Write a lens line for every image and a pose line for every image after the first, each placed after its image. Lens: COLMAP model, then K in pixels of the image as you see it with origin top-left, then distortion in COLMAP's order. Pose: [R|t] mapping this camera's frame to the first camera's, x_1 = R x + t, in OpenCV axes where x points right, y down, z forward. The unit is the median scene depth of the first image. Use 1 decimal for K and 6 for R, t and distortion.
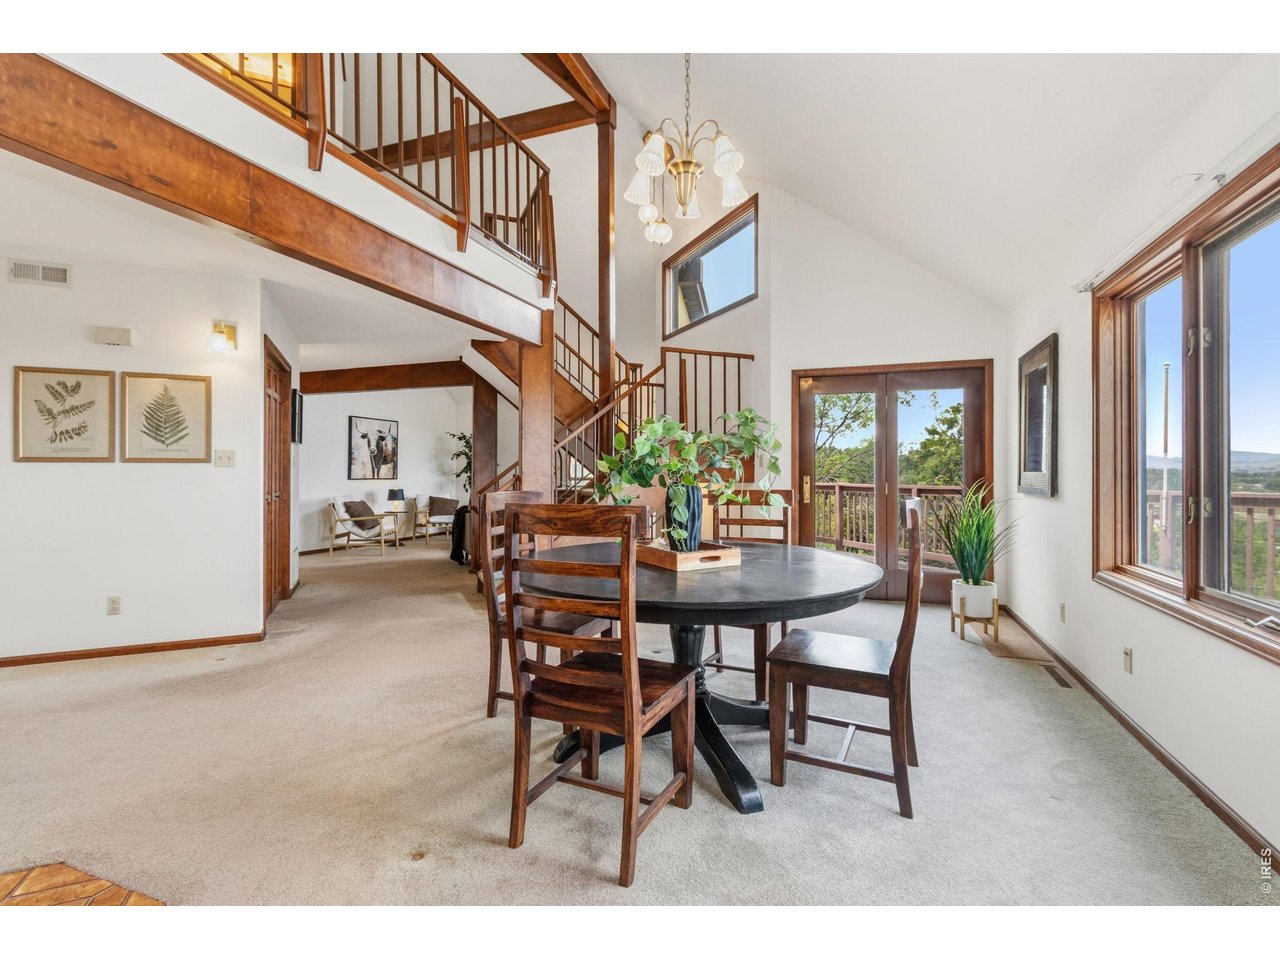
lens RADIAL K [[595.2, 0, 641.5], [0, 595.2, 473.2], [0, 0, 1]] dist [0.002181, 0.000105]
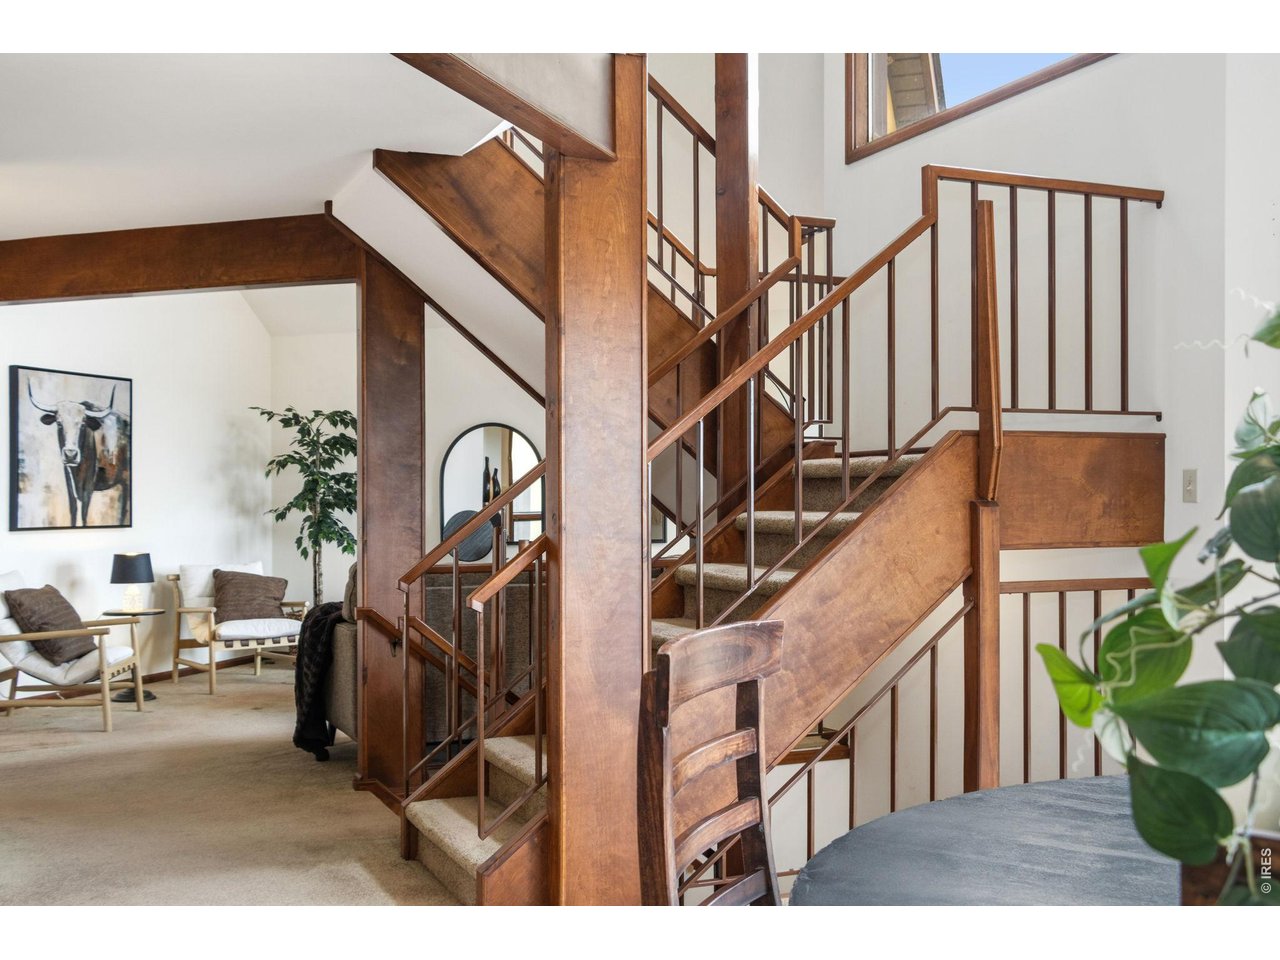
lens RADIAL K [[1335.7, 0, 640.2], [0, 1335.7, 509.1], [0, 0, 1]] dist [0.006061, -0.002964]
pose [[0.999962, -0.004938, 0.007162, -0.089720], [0.004850, 0.999913, 0.012226, -0.012038], [-0.007222, -0.012191, 0.999900, 0.129740]]
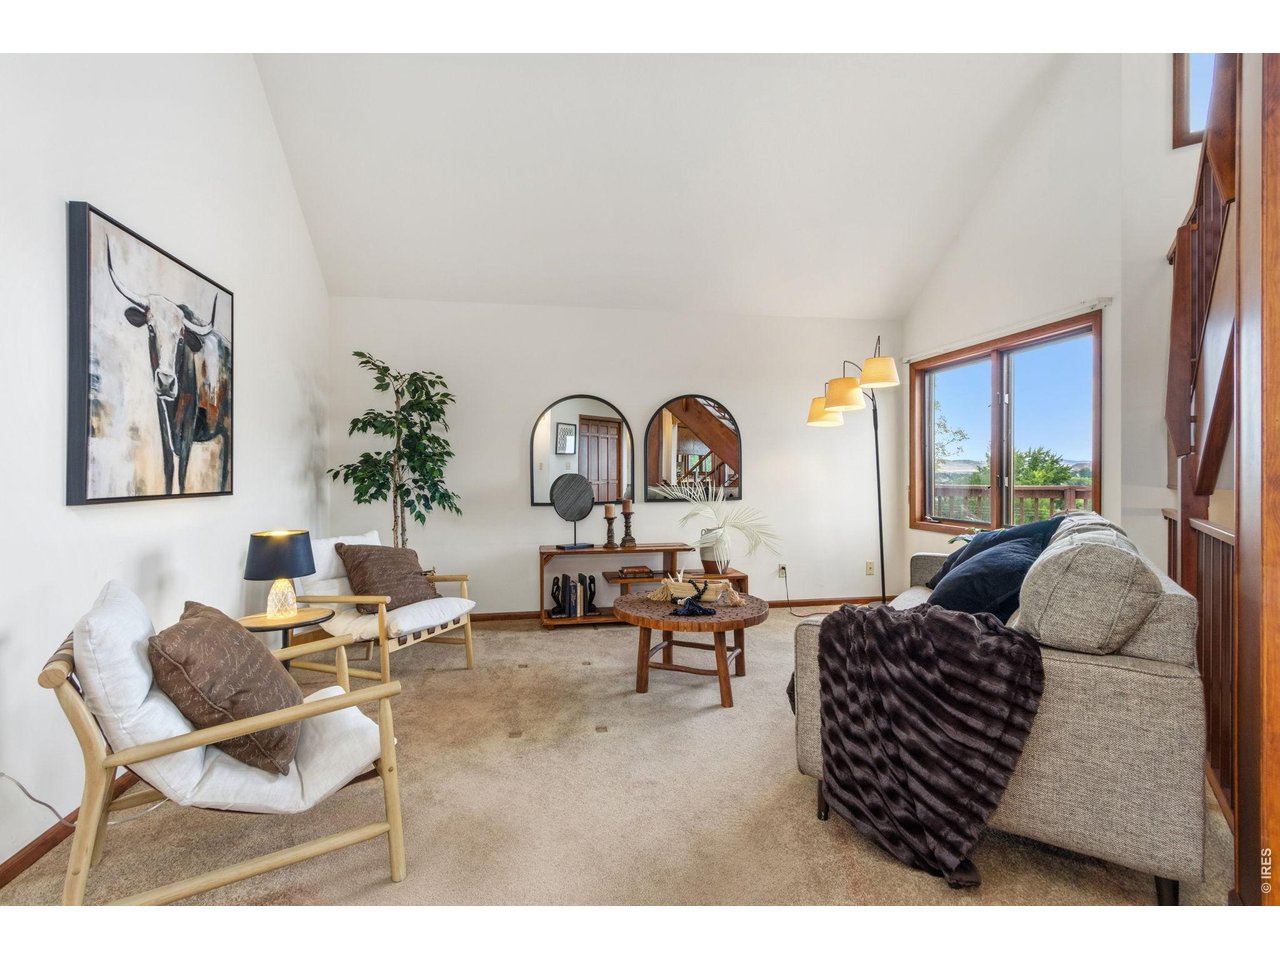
lens RADIAL K [[595.2, 0, 641.5], [0, 595.2, 473.2], [0, 0, 1]] dist [0.002181, 0.000105]
pose [[0.854779, -0.003012, 0.518984, -0.427873], [0.002135, 0.999995, 0.002287, -0.000500], [-0.518988, -0.000847, 0.854781, 0.714199]]
